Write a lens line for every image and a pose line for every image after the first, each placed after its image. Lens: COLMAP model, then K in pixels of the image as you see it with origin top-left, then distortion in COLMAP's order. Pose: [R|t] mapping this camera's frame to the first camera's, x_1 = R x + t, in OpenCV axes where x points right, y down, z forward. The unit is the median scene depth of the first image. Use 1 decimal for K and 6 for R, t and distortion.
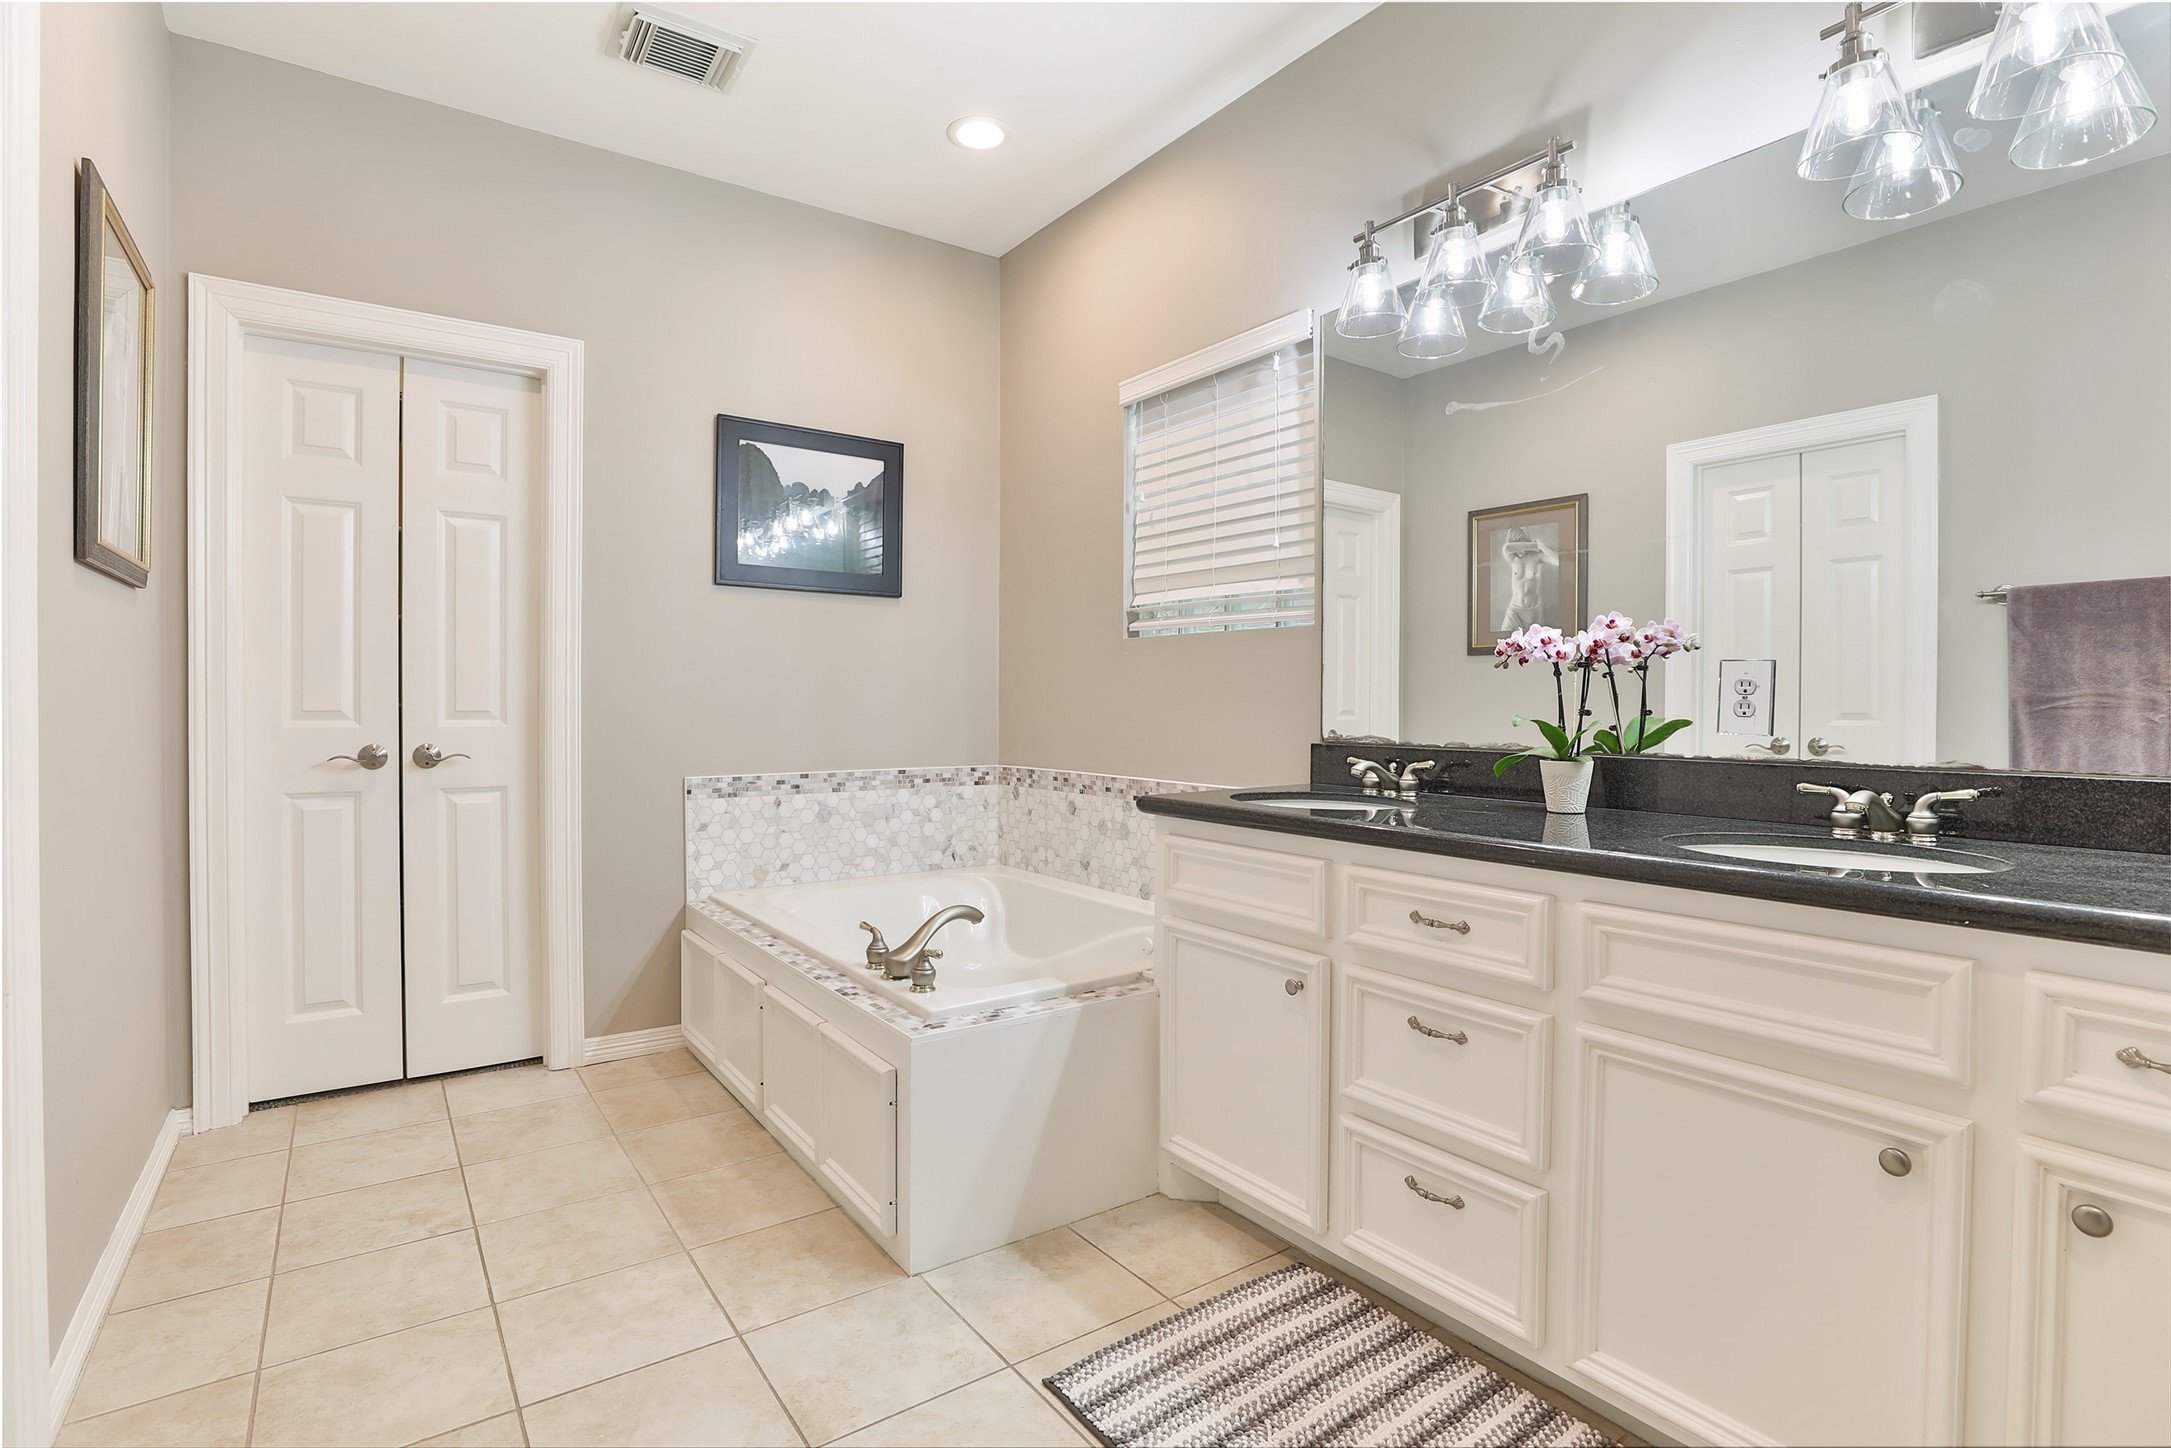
lens RADIAL K [[1042.6, 0, 1081.8], [0, 1042.6, 720.6], [0, 0, 1]] dist [-0.035247, 0.009197]
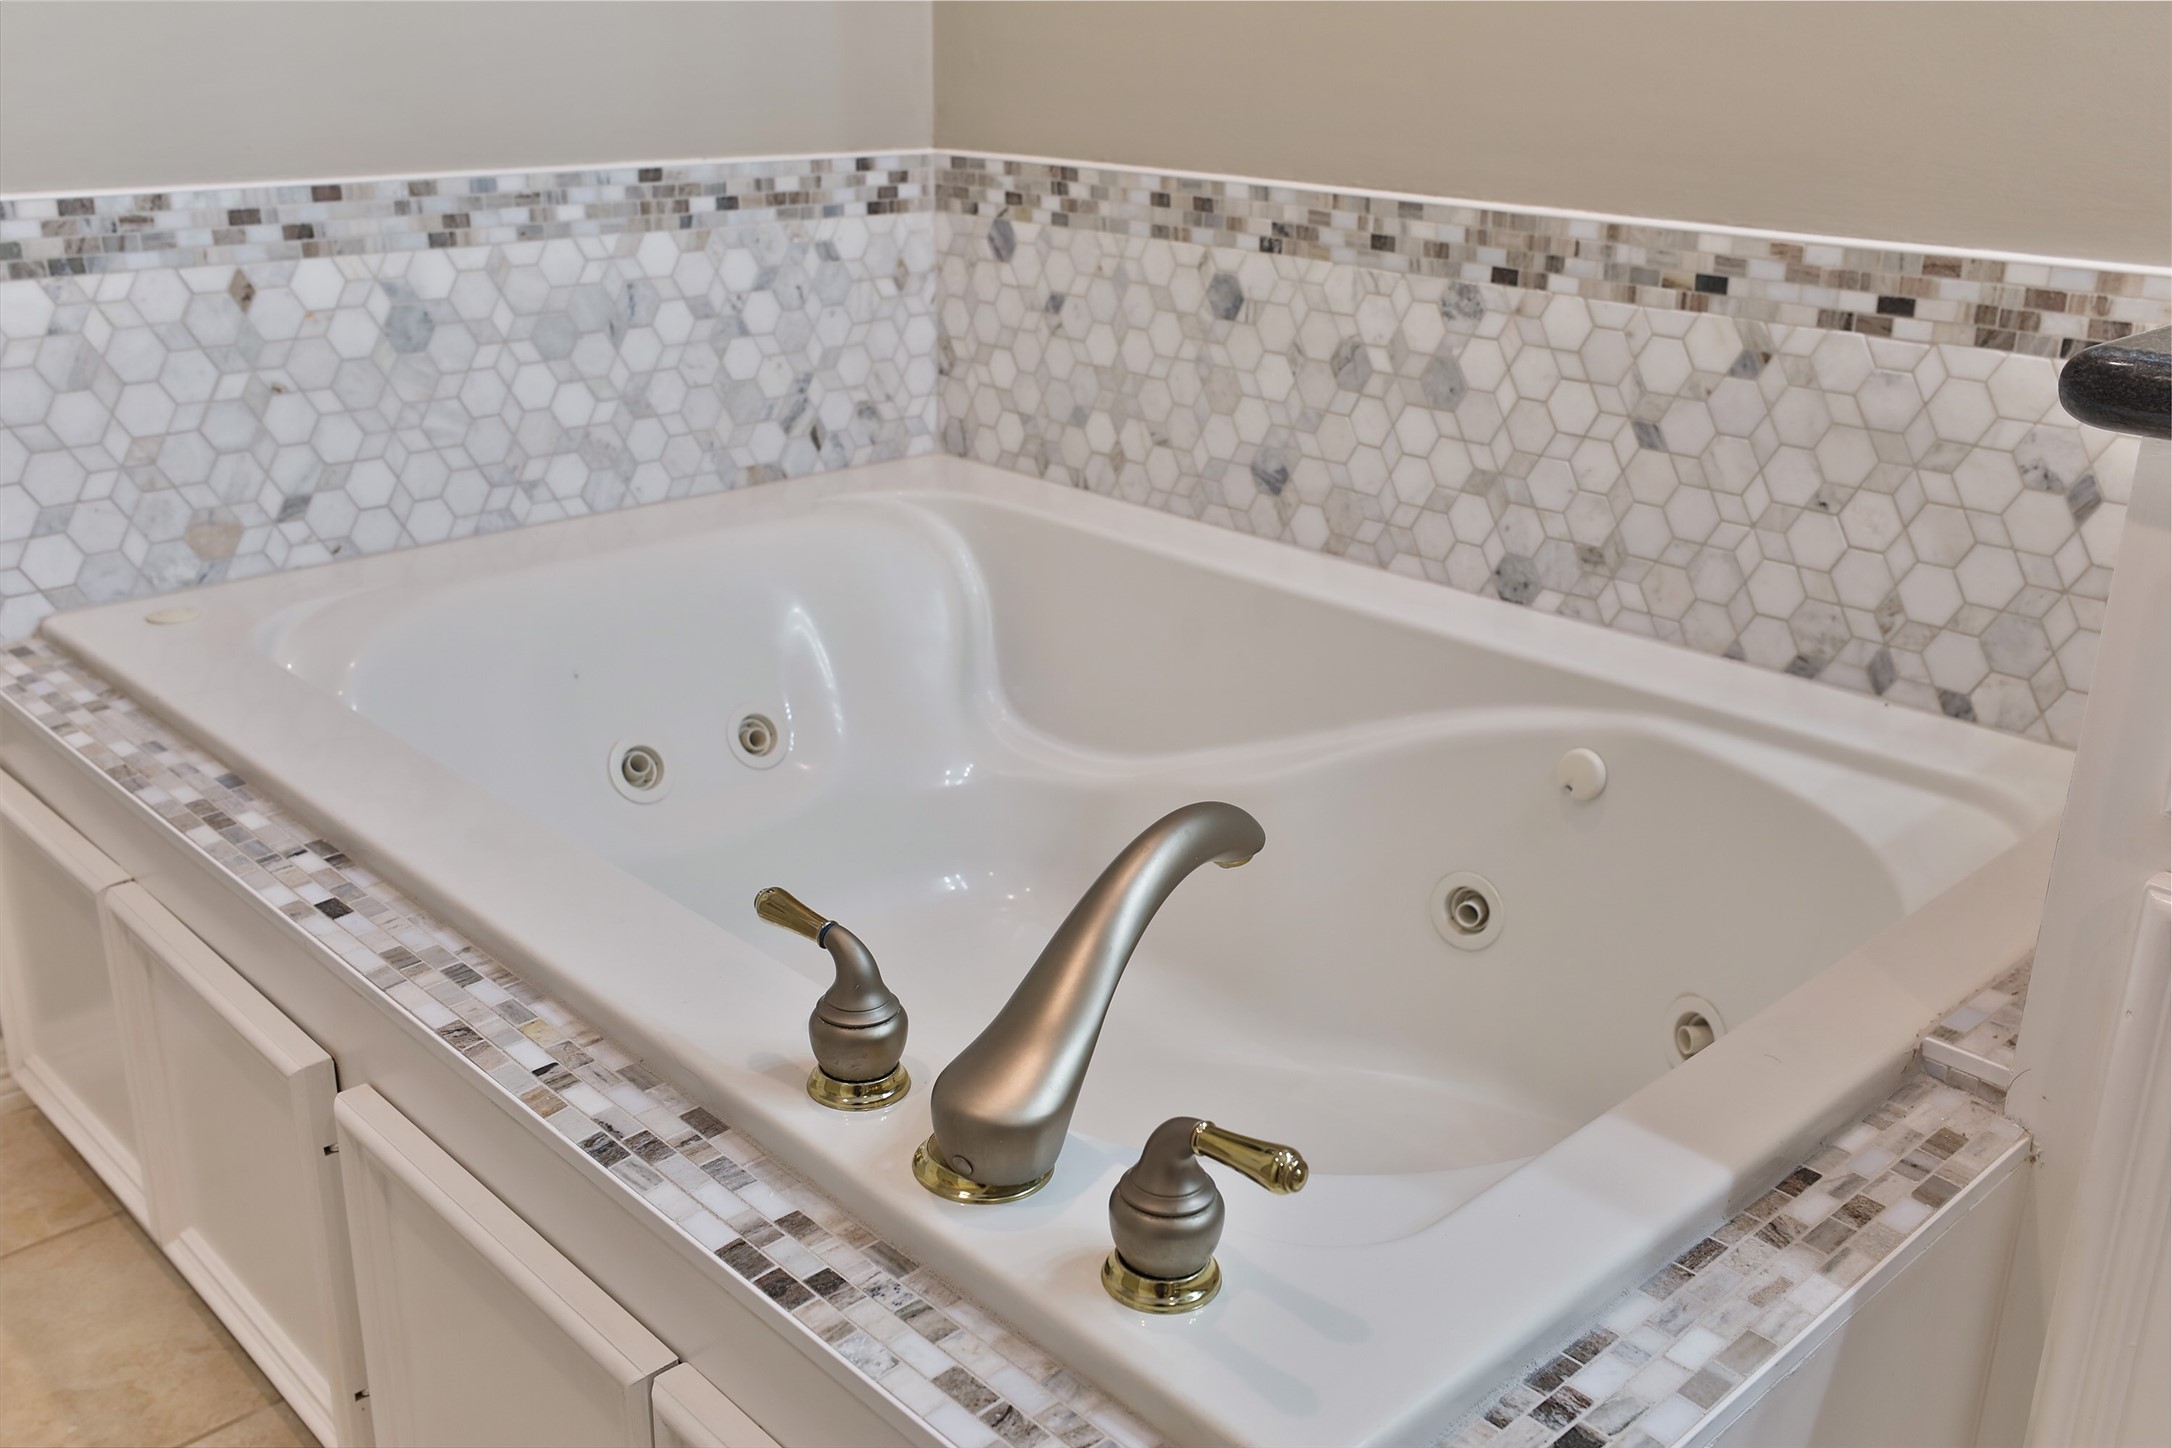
lens RADIAL K [[1963.9, 0, 1087.1], [0, 1963.9, 714.0], [0, 0, 1]] dist [0.030055, 0.009732]
pose [[0.989677, -0.037845, 0.138226, -0.137257], [-0.010080, 0.943730, 0.330562, 0.006415], [-0.142958, -0.328543, 0.933607, 0.405505]]
